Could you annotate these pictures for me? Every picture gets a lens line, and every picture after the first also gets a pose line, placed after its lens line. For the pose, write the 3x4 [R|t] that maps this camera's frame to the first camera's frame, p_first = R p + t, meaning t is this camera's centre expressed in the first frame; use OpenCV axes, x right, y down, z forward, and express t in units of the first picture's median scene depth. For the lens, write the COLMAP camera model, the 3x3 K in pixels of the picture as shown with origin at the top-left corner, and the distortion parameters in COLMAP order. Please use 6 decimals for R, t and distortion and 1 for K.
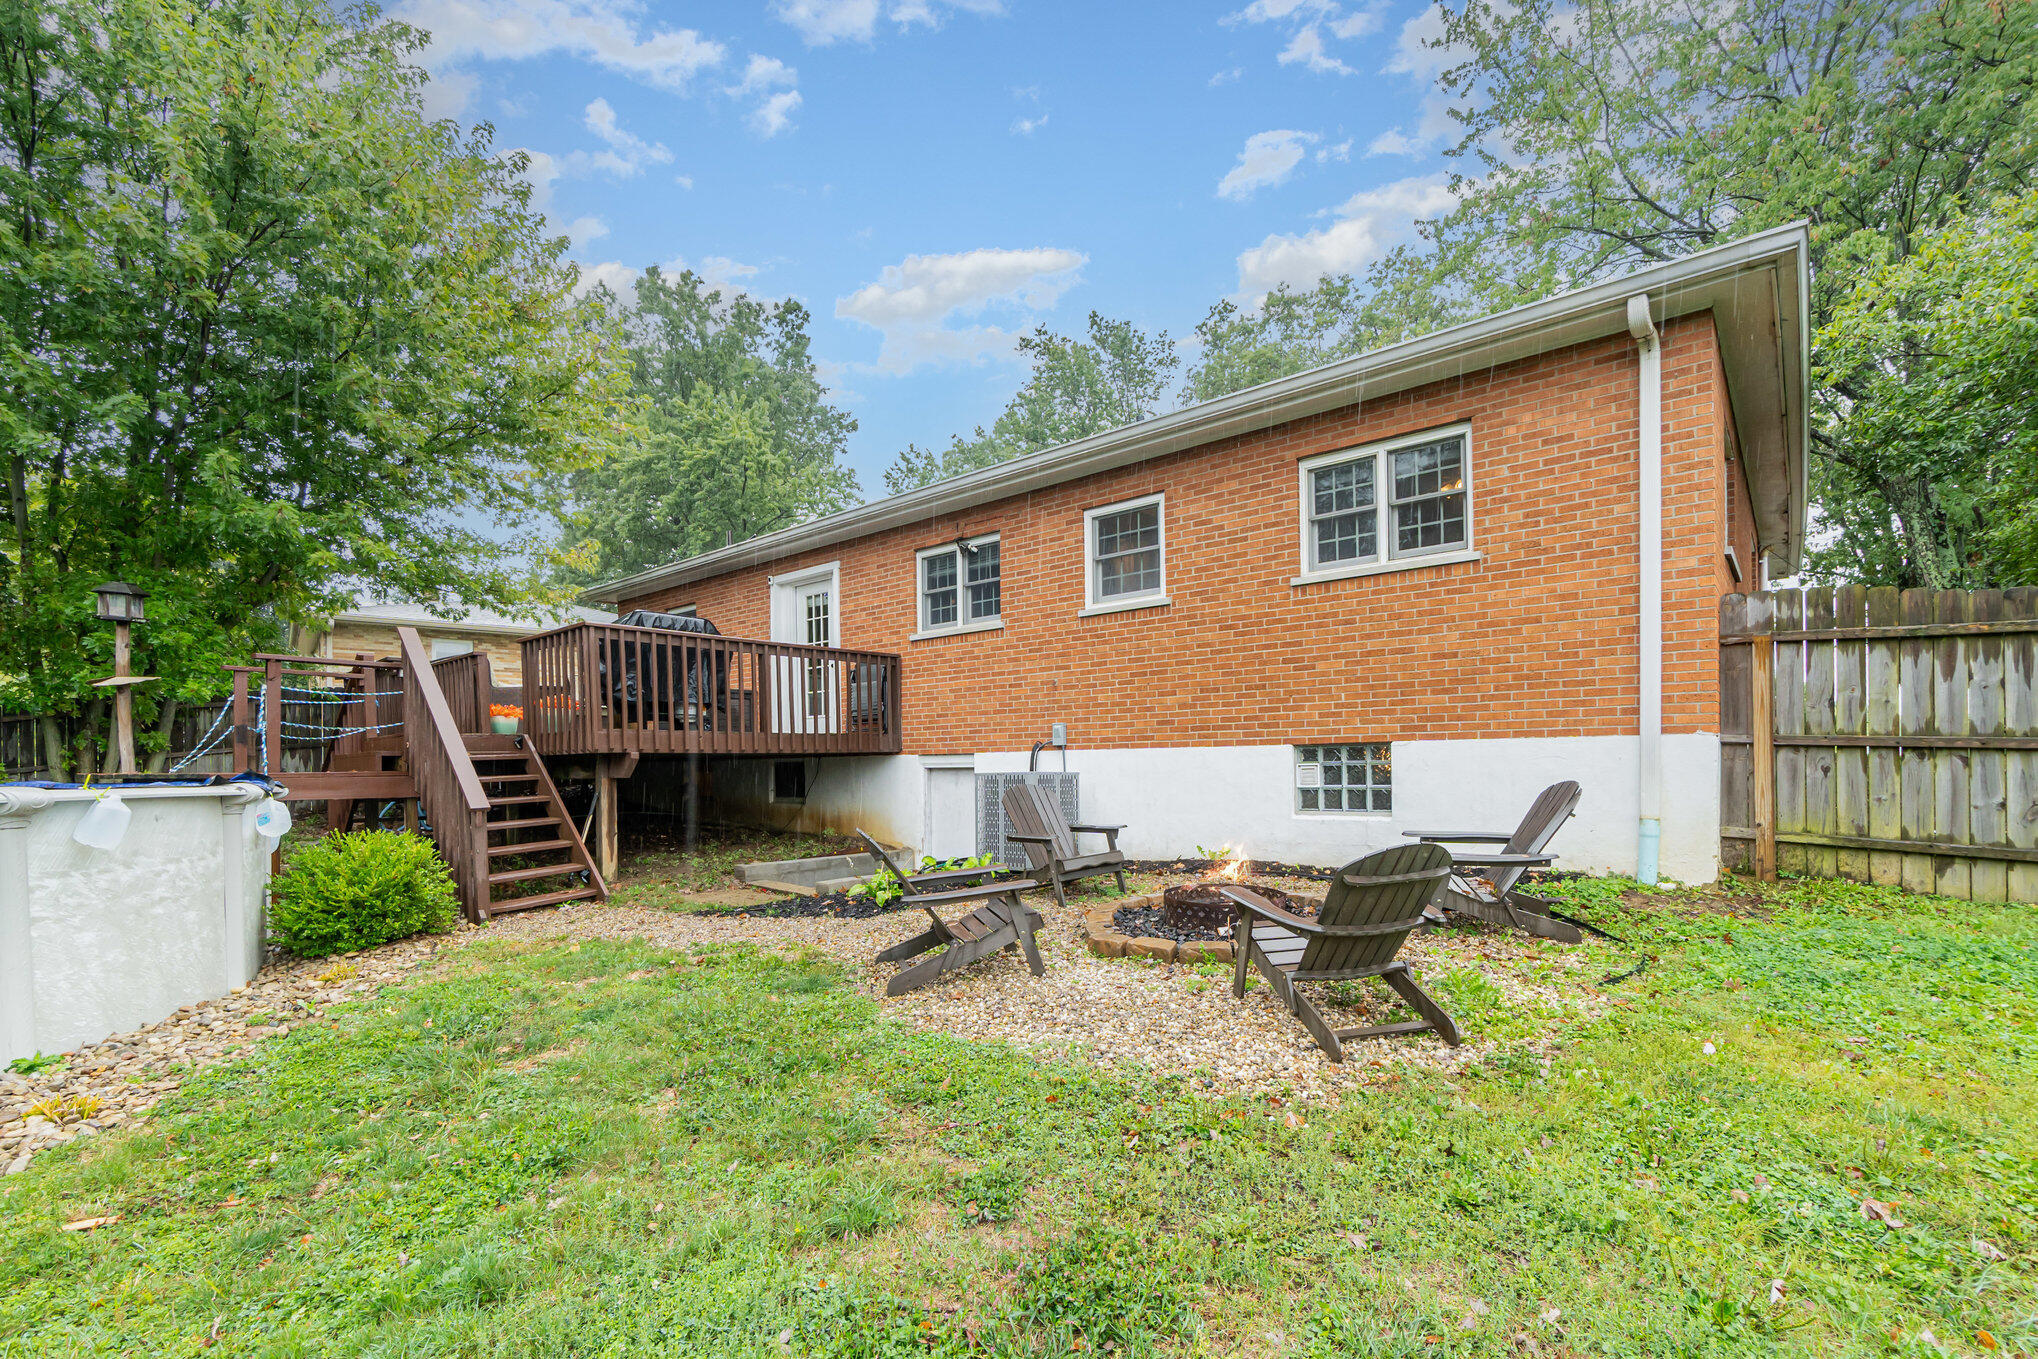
lens RADIAL K [[1000.2, 0, 1017.4], [0, 1000.2, 771.3], [0, 0, 1]] dist [0.000917, 0.000277]
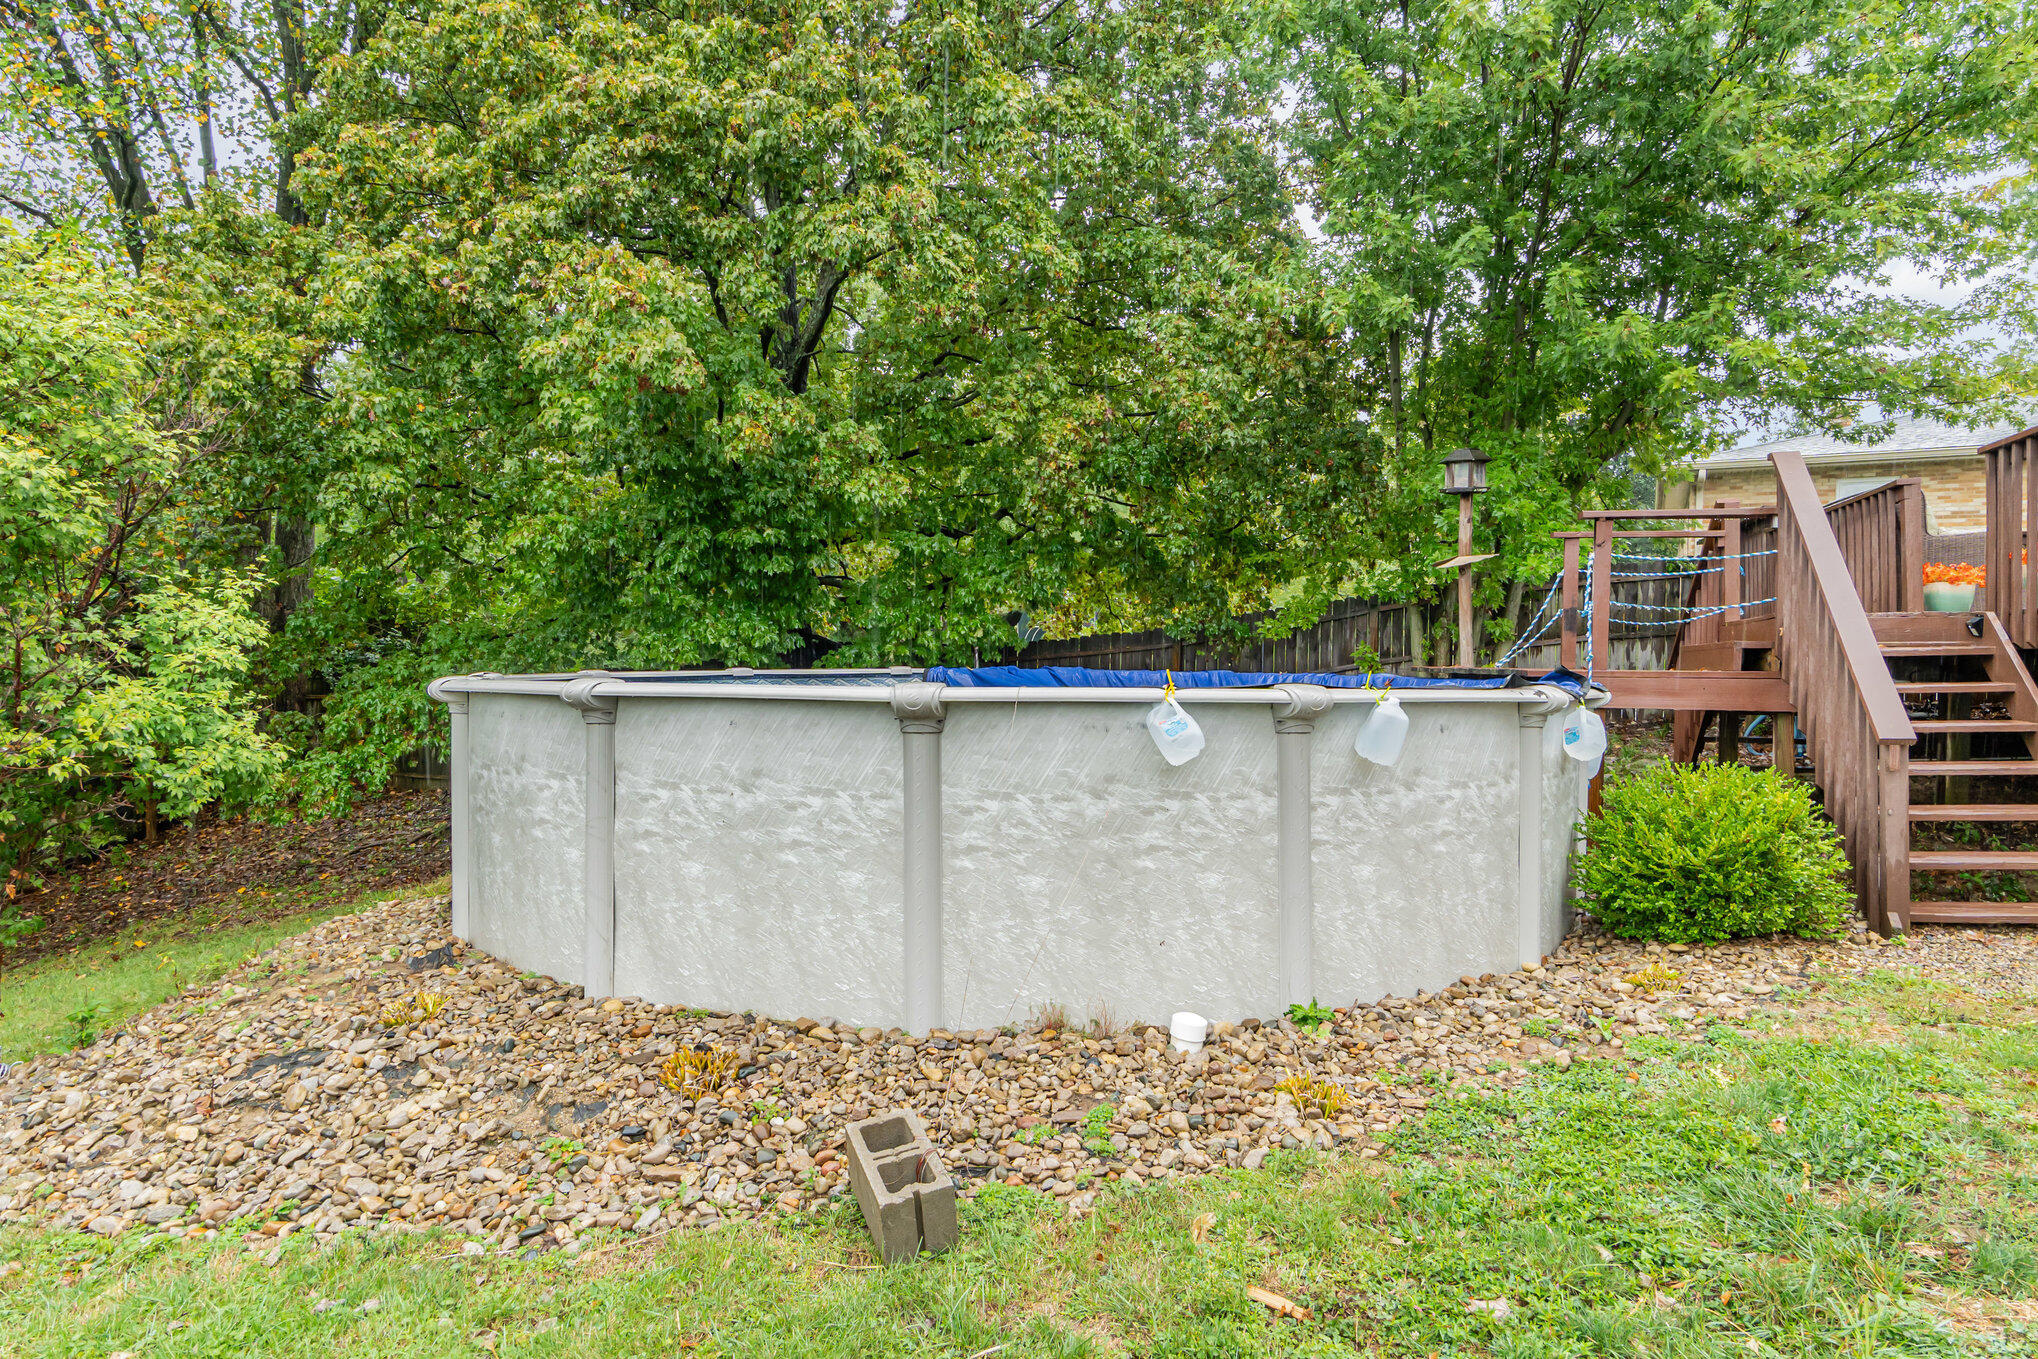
lens RADIAL K [[1234.9, 0, 1019.0], [0, 1234.9, 679.5], [0, 0, 1]] dist [0.007752, 0.001491]
pose [[0.438955, 0.028163, -0.898068, -0.106058], [-0.016869, 0.999591, 0.023102, -0.005658], [0.898351, 0.005009, 0.439250, 0.208824]]
